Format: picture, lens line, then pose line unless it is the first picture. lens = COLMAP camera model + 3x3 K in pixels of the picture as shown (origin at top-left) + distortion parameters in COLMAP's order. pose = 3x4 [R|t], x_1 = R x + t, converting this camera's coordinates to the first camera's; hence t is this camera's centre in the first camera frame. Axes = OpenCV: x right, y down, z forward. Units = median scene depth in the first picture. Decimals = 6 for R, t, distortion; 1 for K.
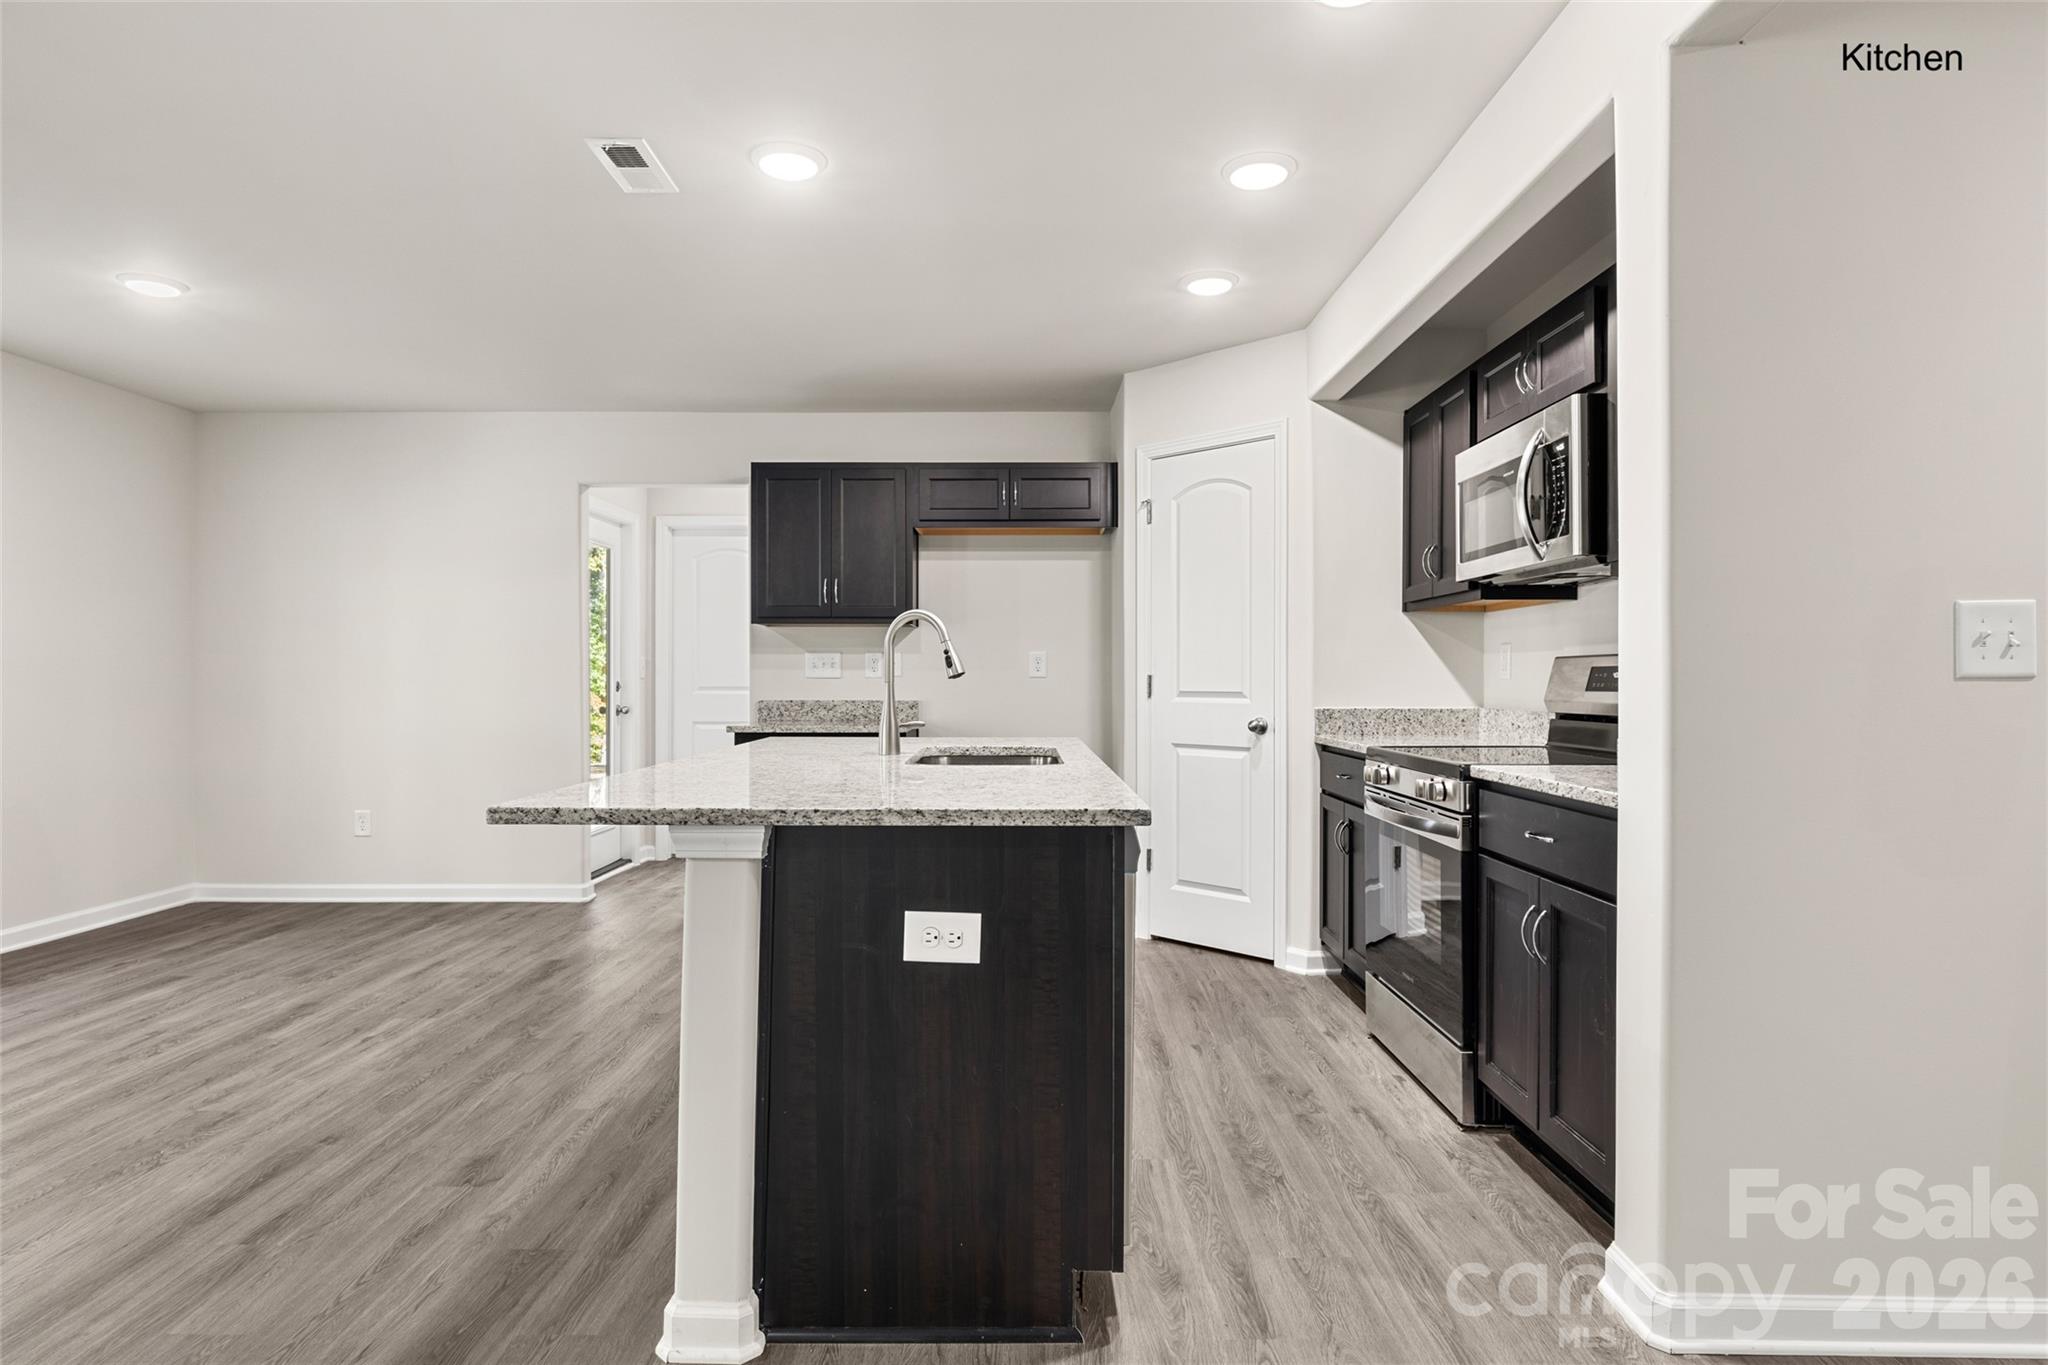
lens RADIAL K [[1098.4, 0, 1016.9], [0, 1098.4, 686.1], [0, 0, 1]] dist [0.000169, 0.000297]
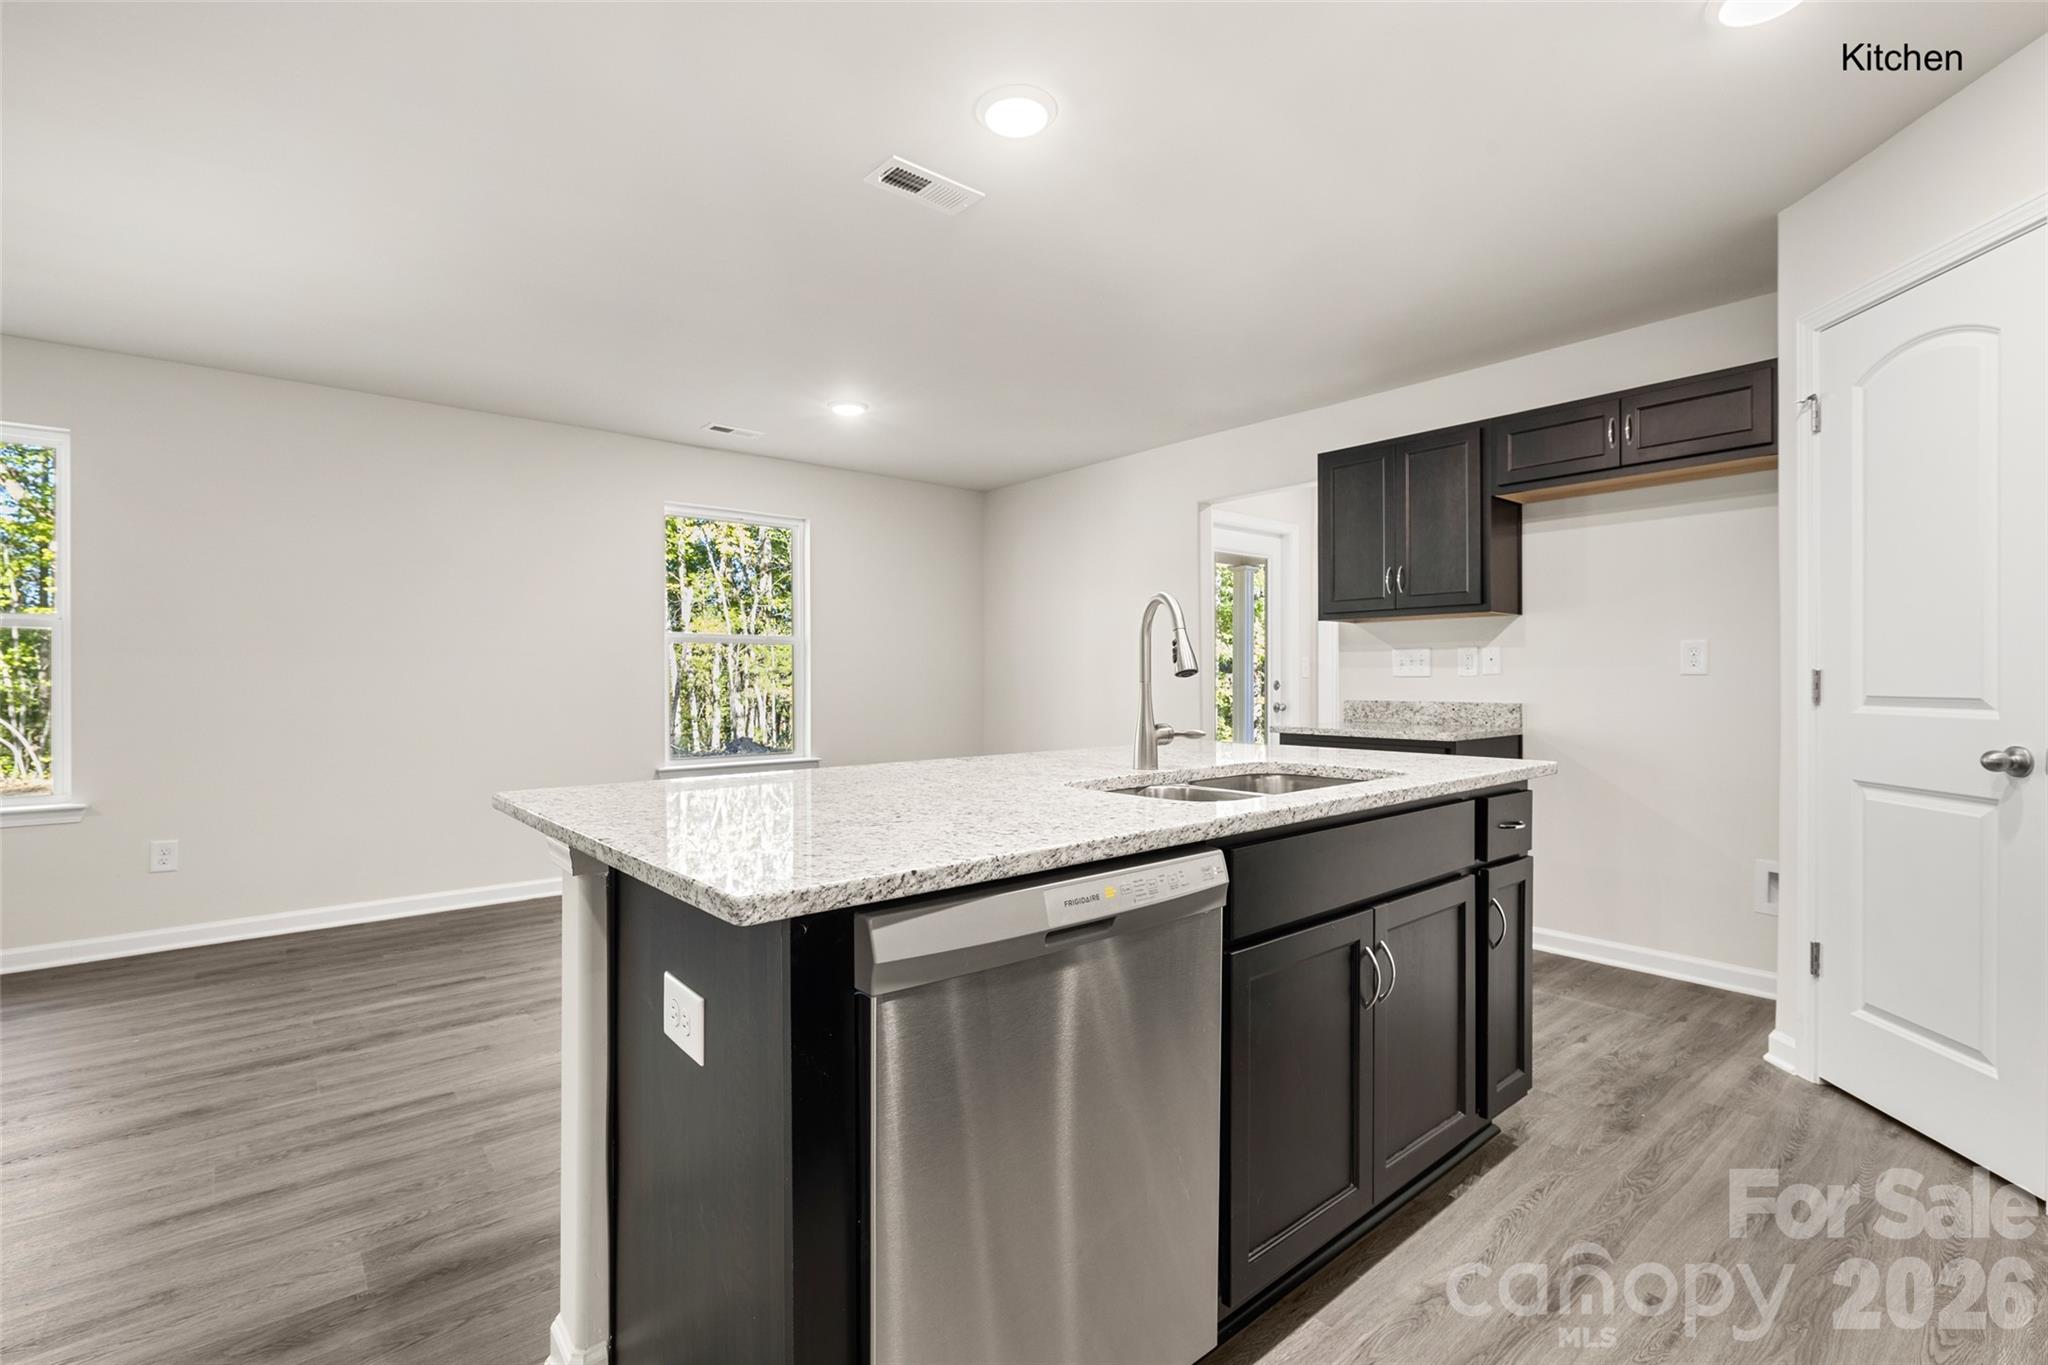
lens RADIAL K [[924.8, 0, 1019.1], [0, 924.8, 681.2], [0, 0, 1]] dist [-0.008864, 0.002123]
pose [[0.649473, -0.000695, -0.760384, 0.225802], [-0.002380, 0.999993, -0.002947, -0.000689], [0.760381, 0.003724, 0.649467, 0.299530]]
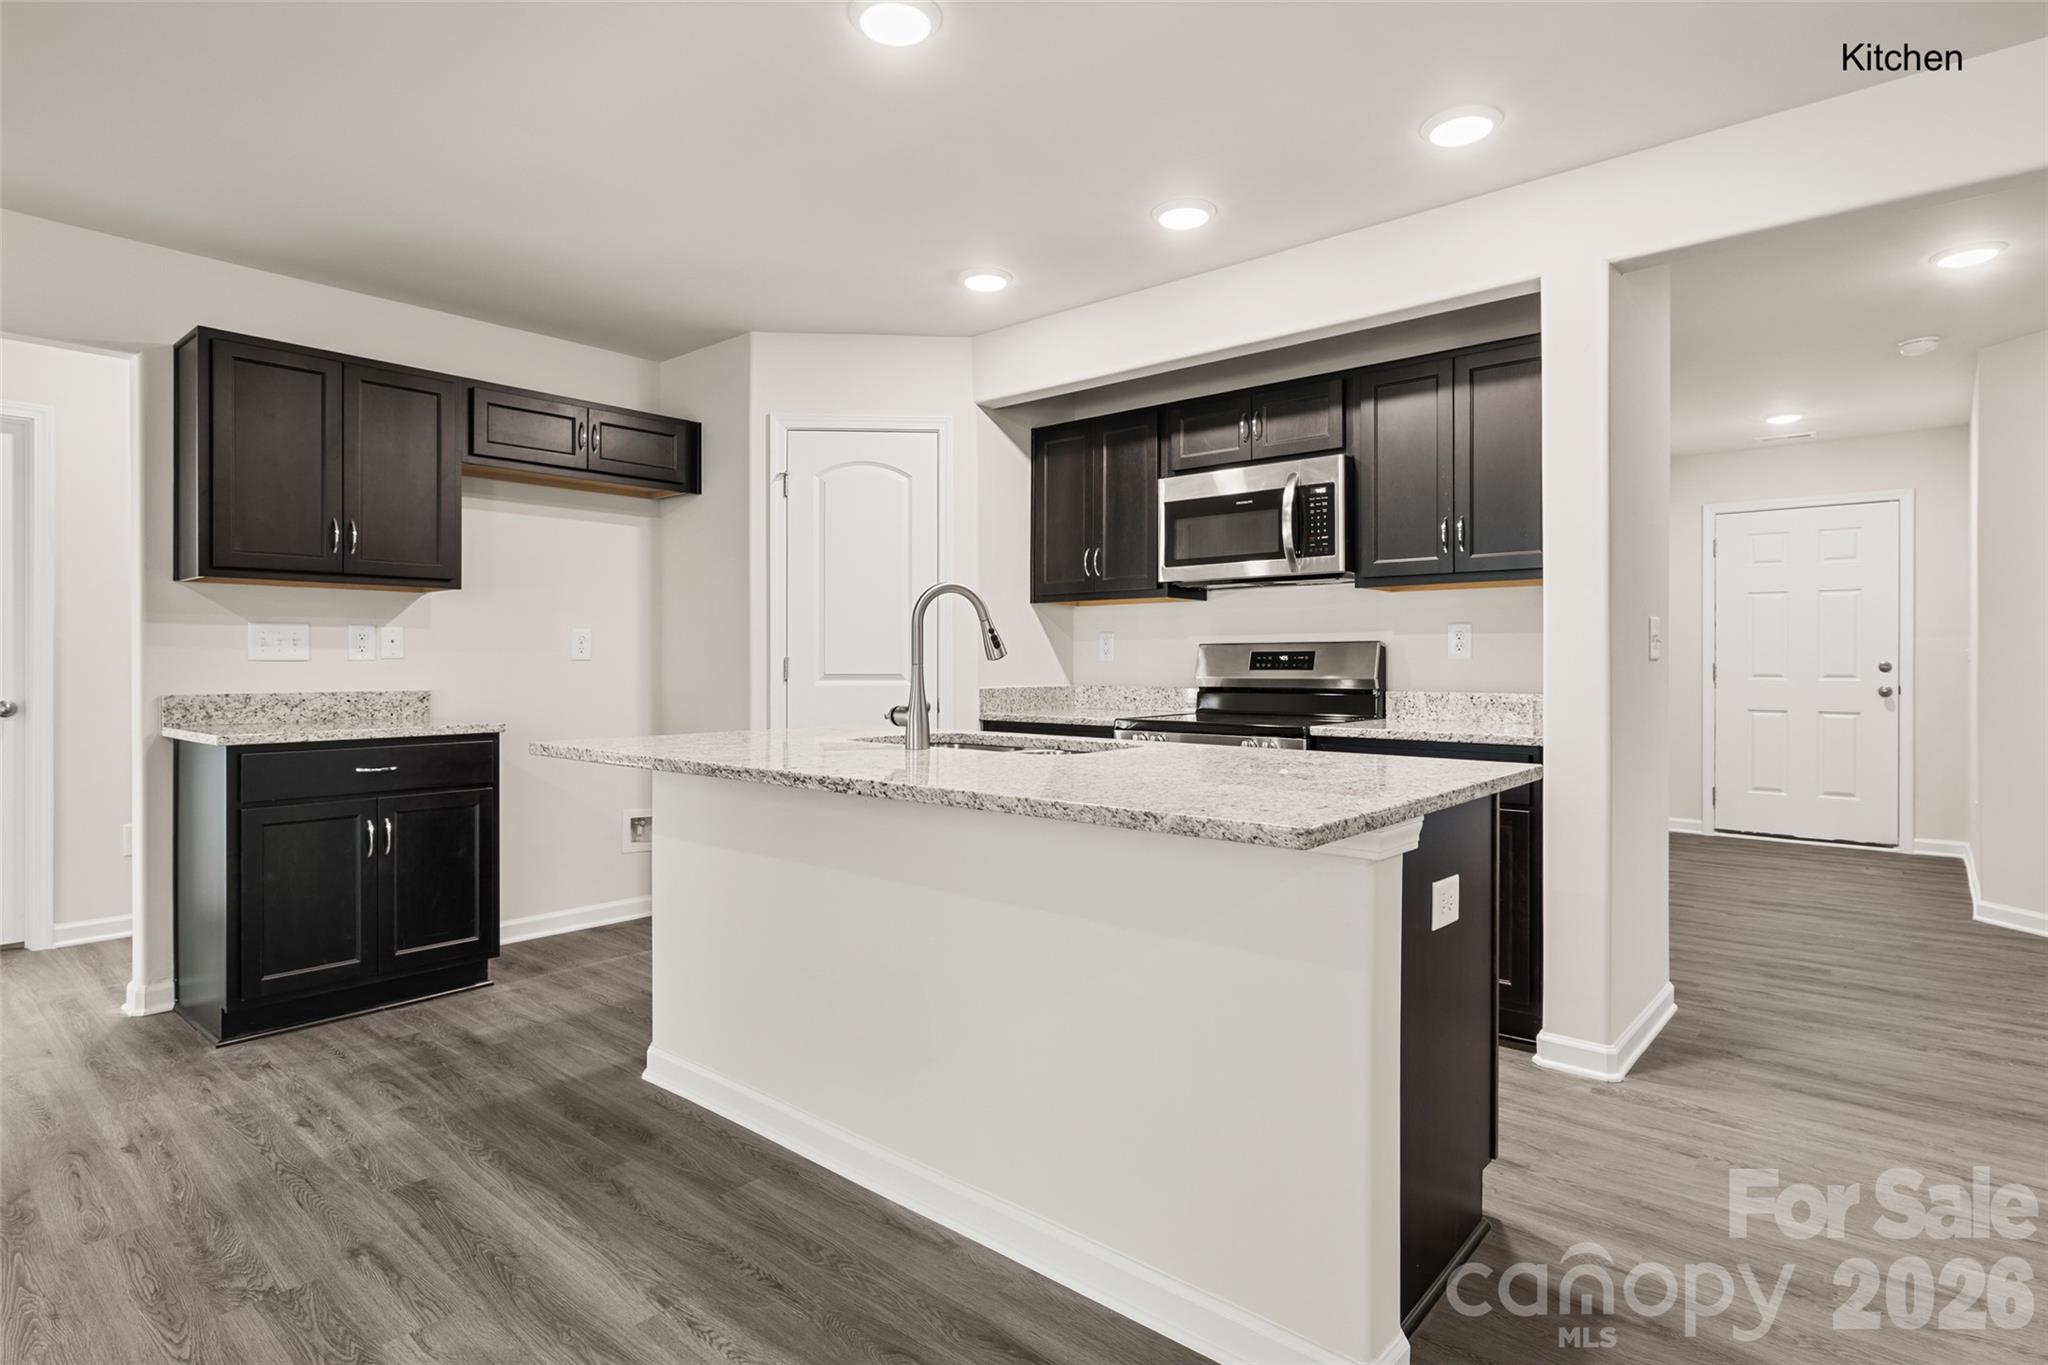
lens RADIAL K [[1067.3, 0, 1020.2], [0, 1067.3, 648.8], [0, 0, 1]] dist [0.006207, -0.000198]
pose [[0.656399, 0.009119, 0.754359, -0.439642], [0.006378, 0.999824, -0.017636, 0.000032], [-0.754387, 0.016387, 0.656225, 0.245662]]
